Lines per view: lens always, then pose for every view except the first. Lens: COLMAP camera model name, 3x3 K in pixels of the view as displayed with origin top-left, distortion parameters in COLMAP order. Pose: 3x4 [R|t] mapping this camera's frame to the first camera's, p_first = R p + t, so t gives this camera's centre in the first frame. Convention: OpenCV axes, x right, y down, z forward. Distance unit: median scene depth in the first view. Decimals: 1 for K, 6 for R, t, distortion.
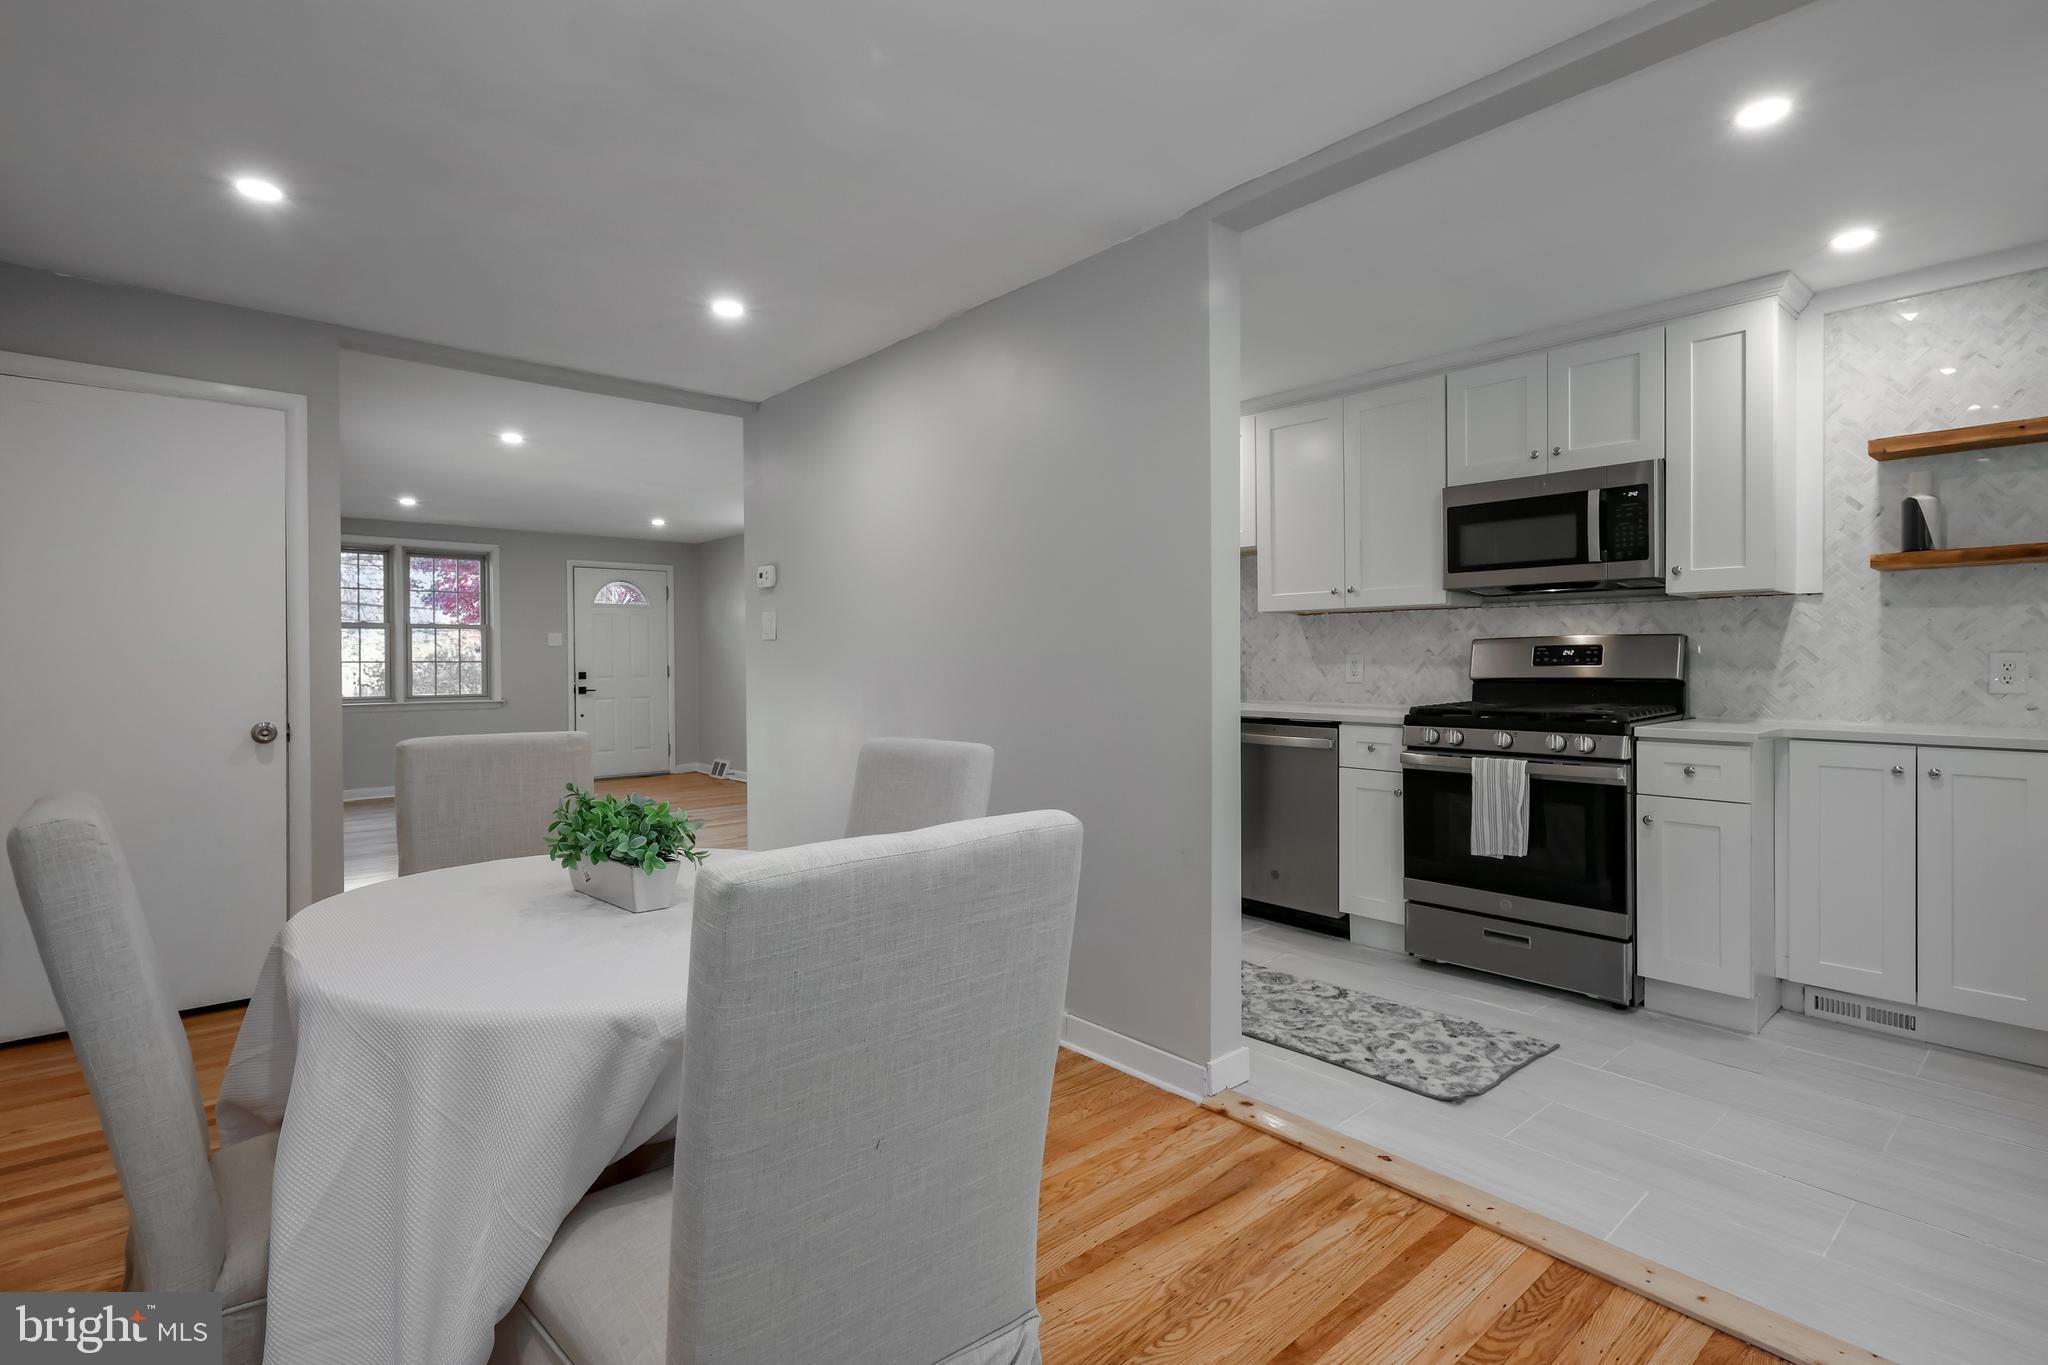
lens RADIAL K [[976.8, 0, 1000.4], [0, 976.8, 662.0], [0, 0, 1]] dist [-0.003460, -0.002670]
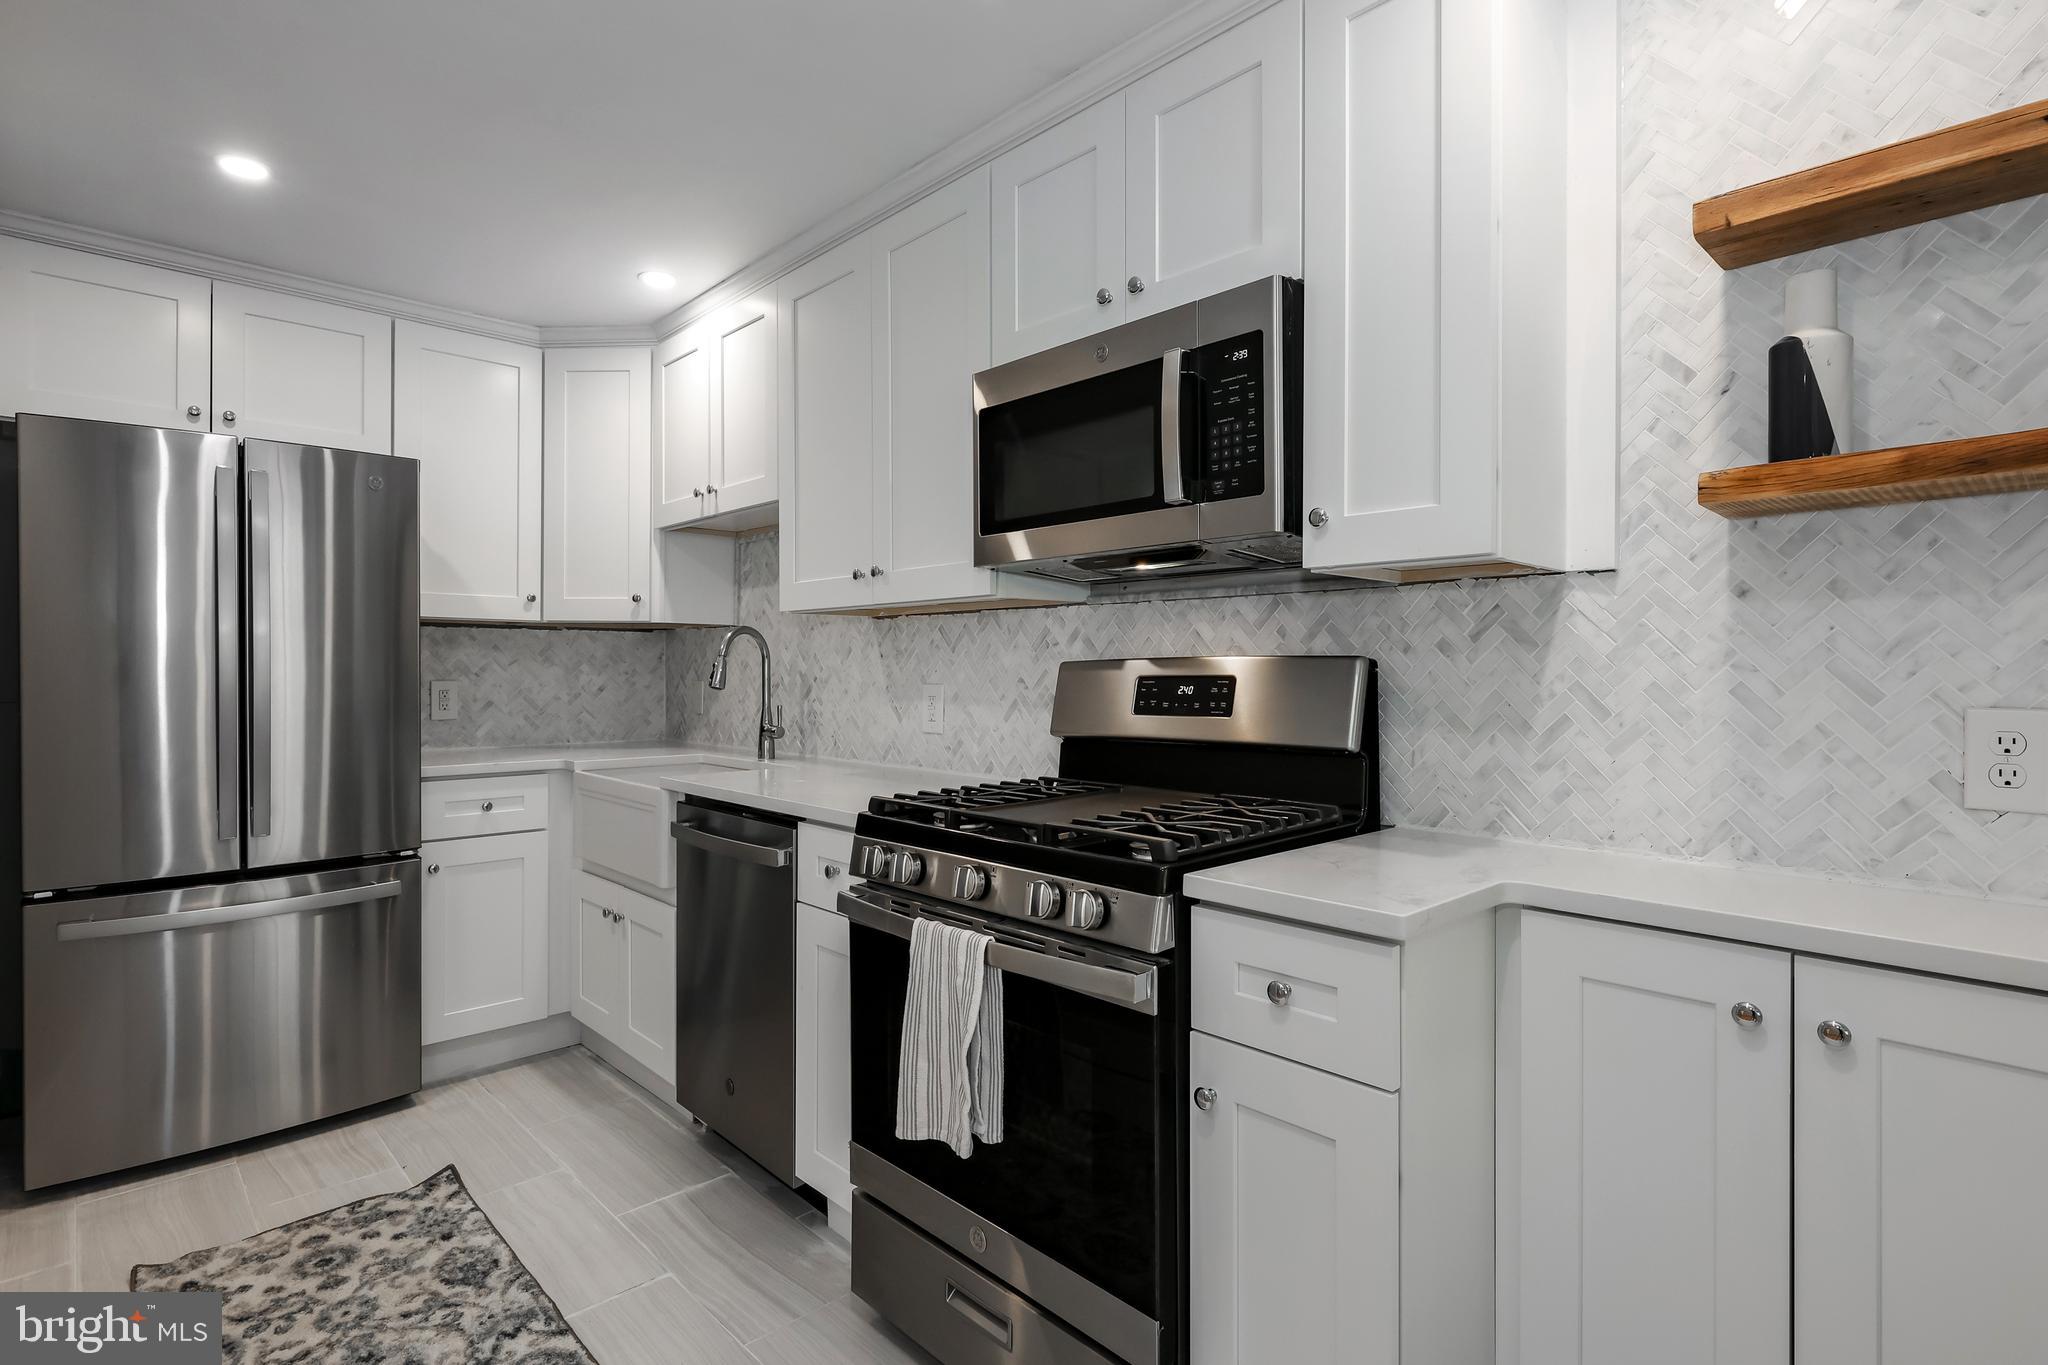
lens RADIAL K [[1001.3, 0, 1054.7], [0, 1001.3, 666.9], [0, 0, 1]] dist [-0.005407, -0.002240]
pose [[0.996787, 0.008178, 0.079680, 0.530169], [-0.007389, 0.999921, -0.010187, -0.017986], [-0.079757, 0.009565, 0.996768, 0.538345]]
